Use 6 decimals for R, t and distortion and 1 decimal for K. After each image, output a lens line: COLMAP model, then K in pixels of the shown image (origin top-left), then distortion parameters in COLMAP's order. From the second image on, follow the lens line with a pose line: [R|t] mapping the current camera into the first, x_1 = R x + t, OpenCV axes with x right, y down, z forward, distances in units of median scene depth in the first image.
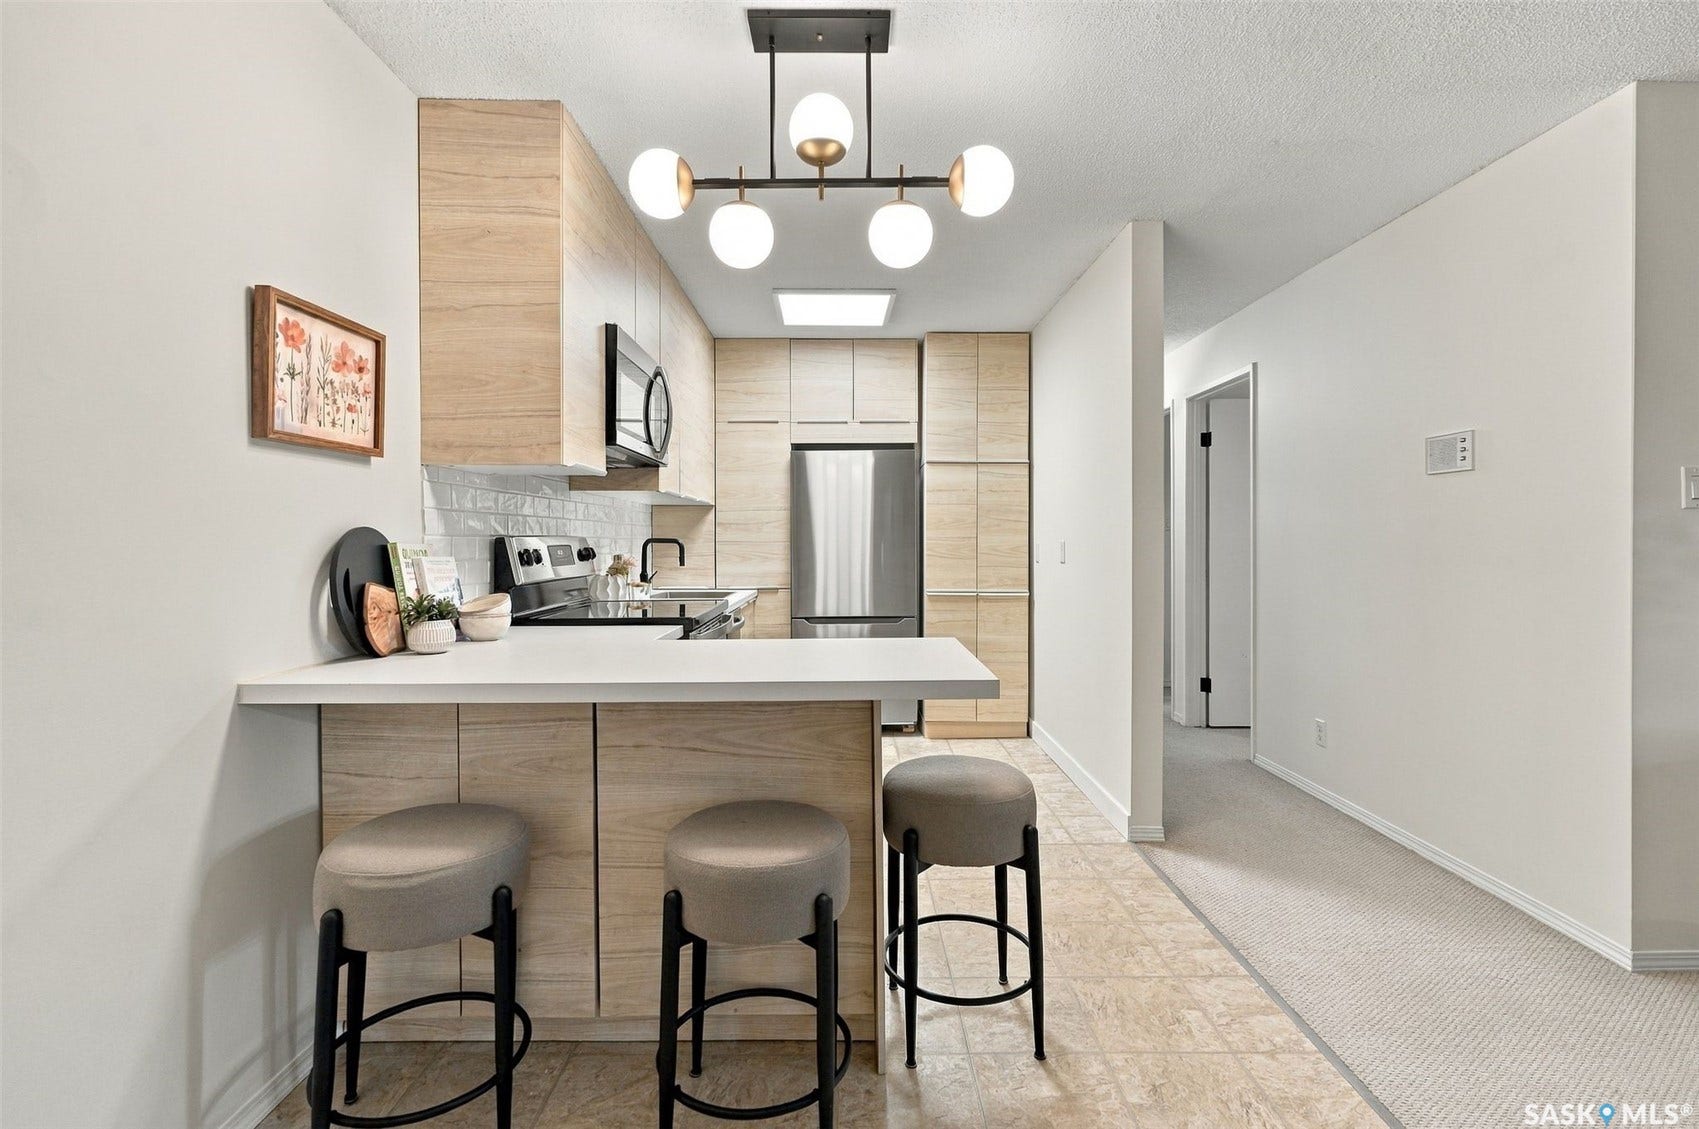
lens RADIAL K [[777.1, 0, 847.5], [0, 777.1, 547.0], [0, 0, 1]] dist [-0.000920, 0.000647]
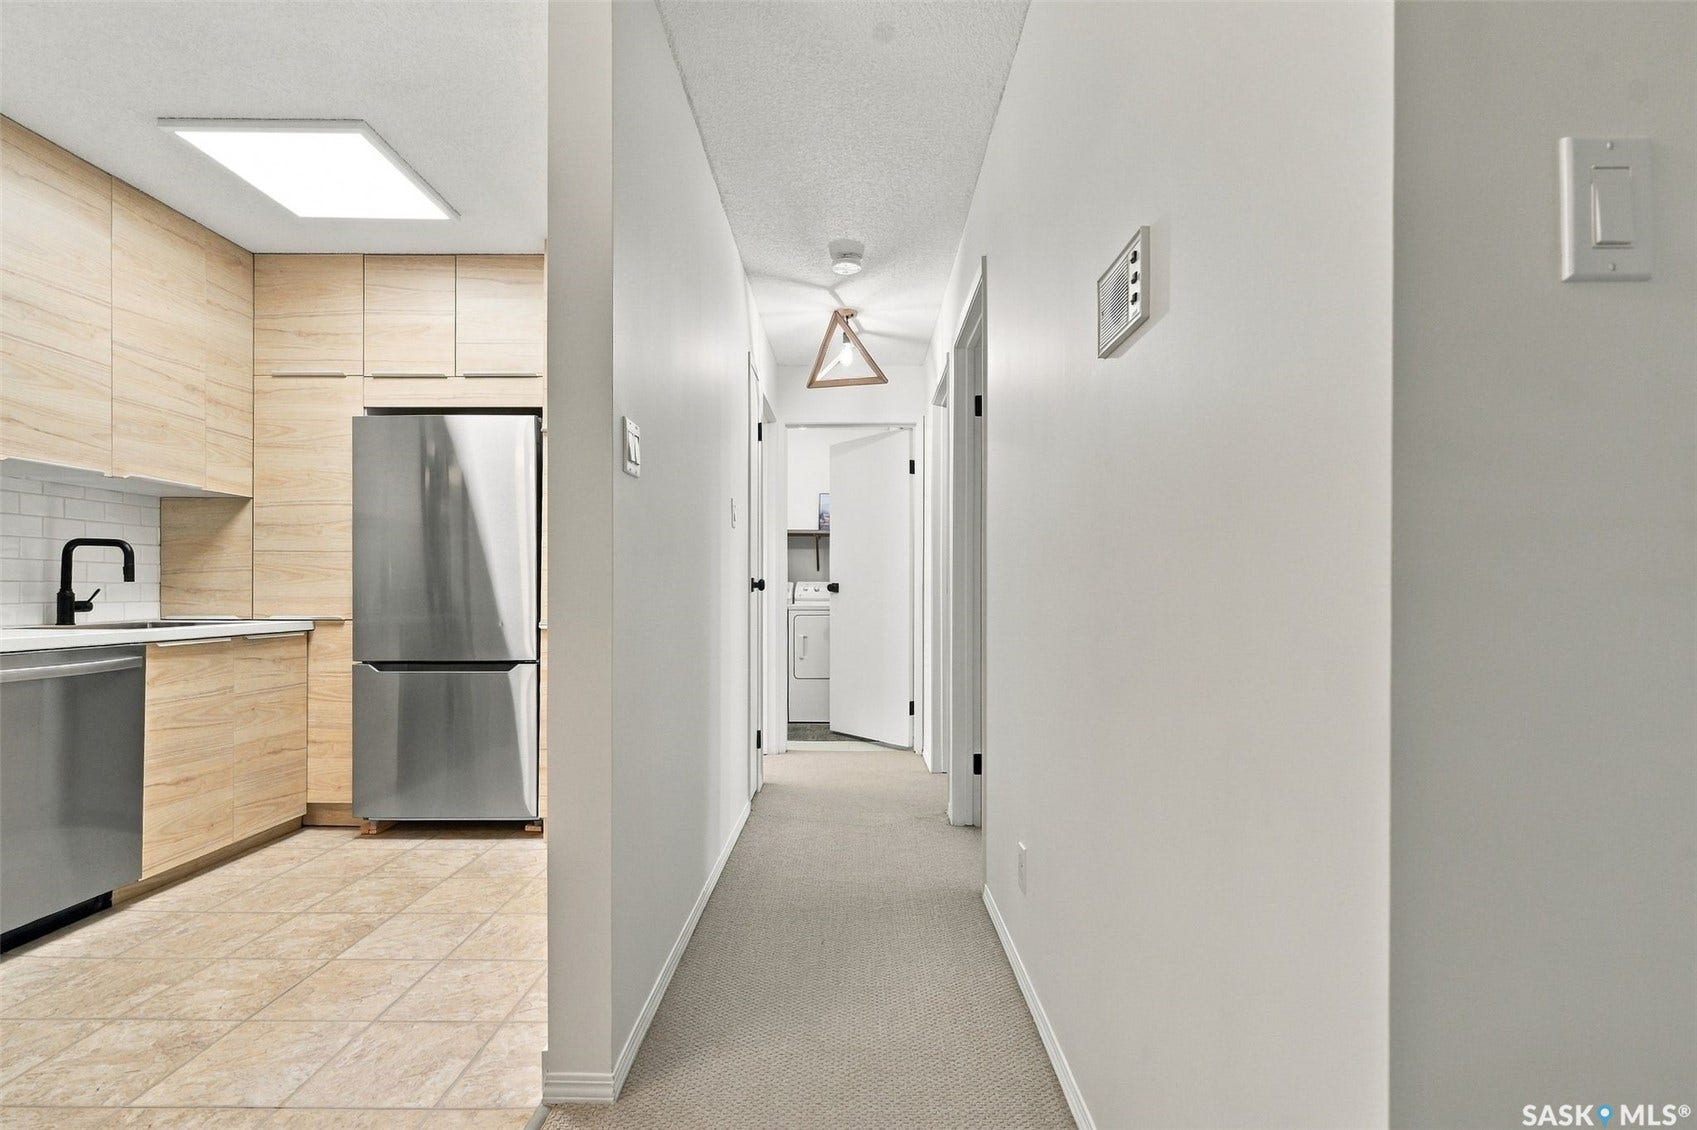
lens RADIAL K [[776.2, 0, 853.9], [0, 776.2, 592.7], [0, 0, 1]] dist [-0.000920, 0.000647]
pose [[0.999956, 0.004620, -0.008123, 0.894948], [-0.004656, 0.999979, -0.004509, 0.076121], [0.008102, 0.004546, 0.999957, 0.780128]]
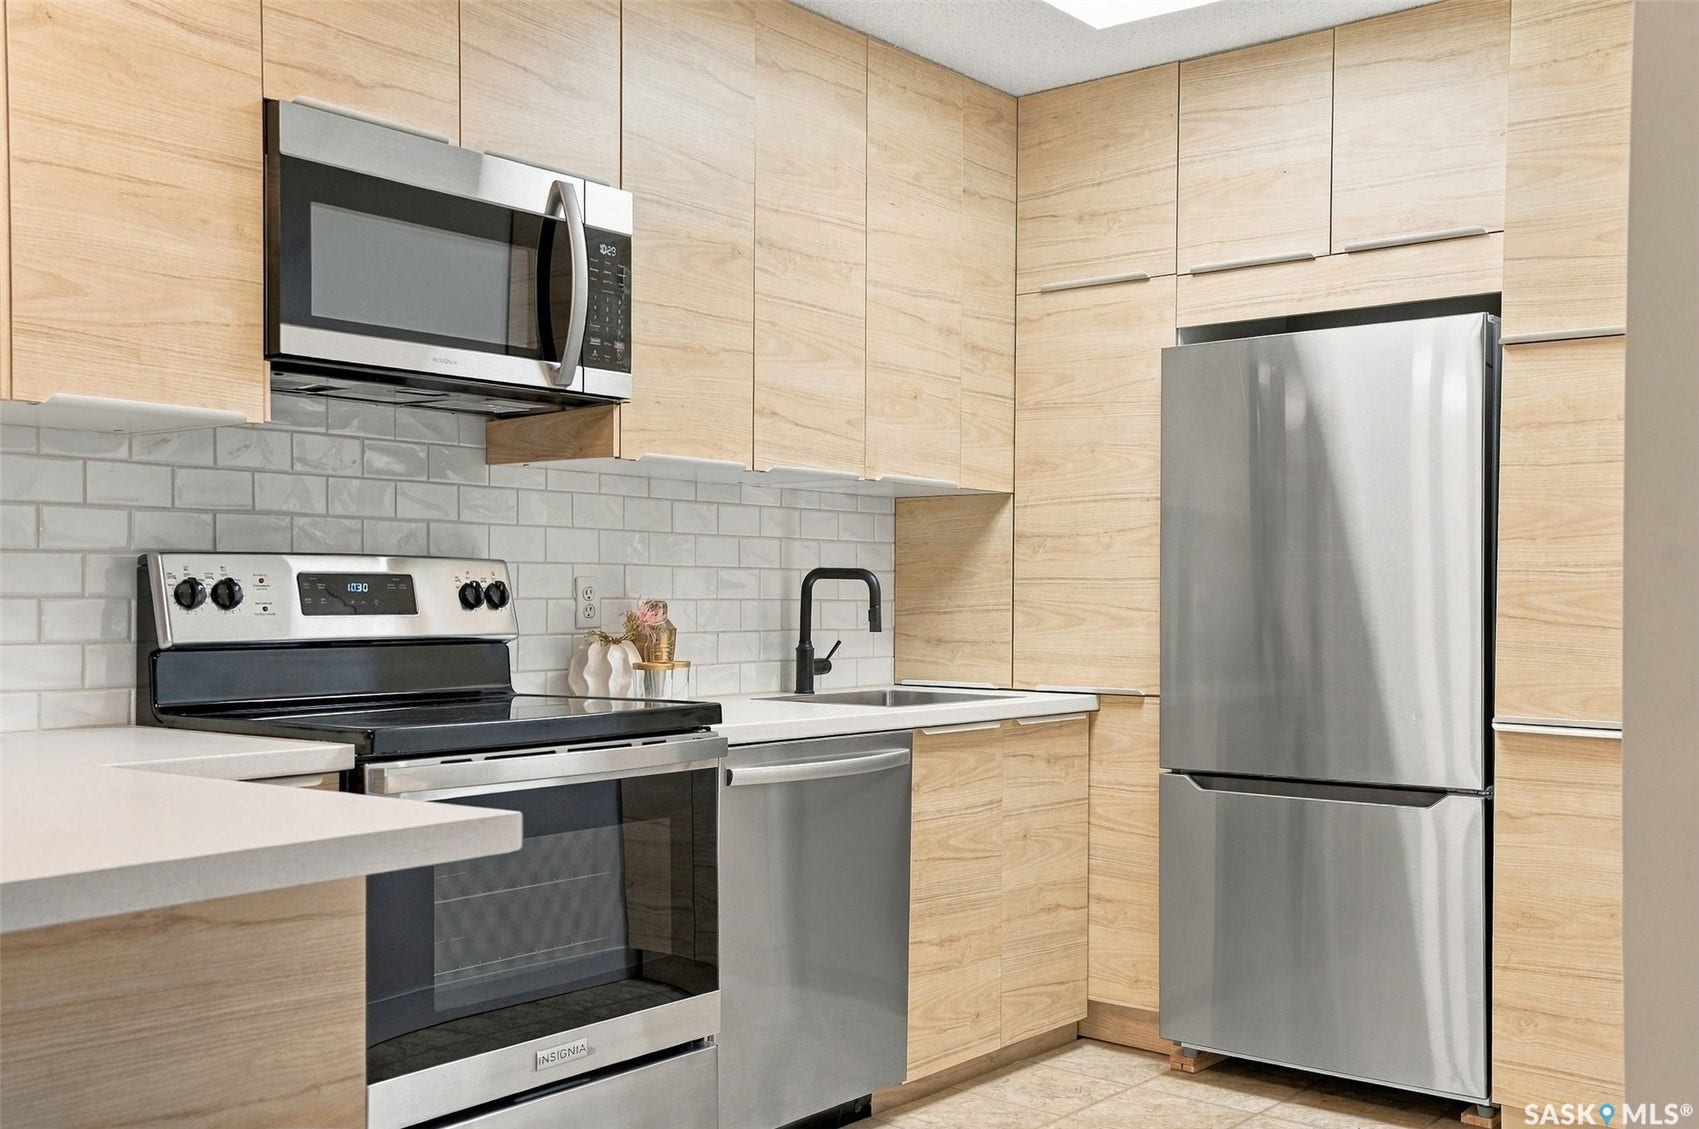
lens RADIAL K [[1675.5, 0, 853.9], [0, 1675.5, 606.4], [0, 0, 1]] dist [0.064296, 0.000000]
pose [[0.774257, 0.008631, -0.632812, 0.840087], [-0.010789, 0.999942, 0.000438, 0.022359], [0.632779, 0.006488, 0.774305, 0.570464]]
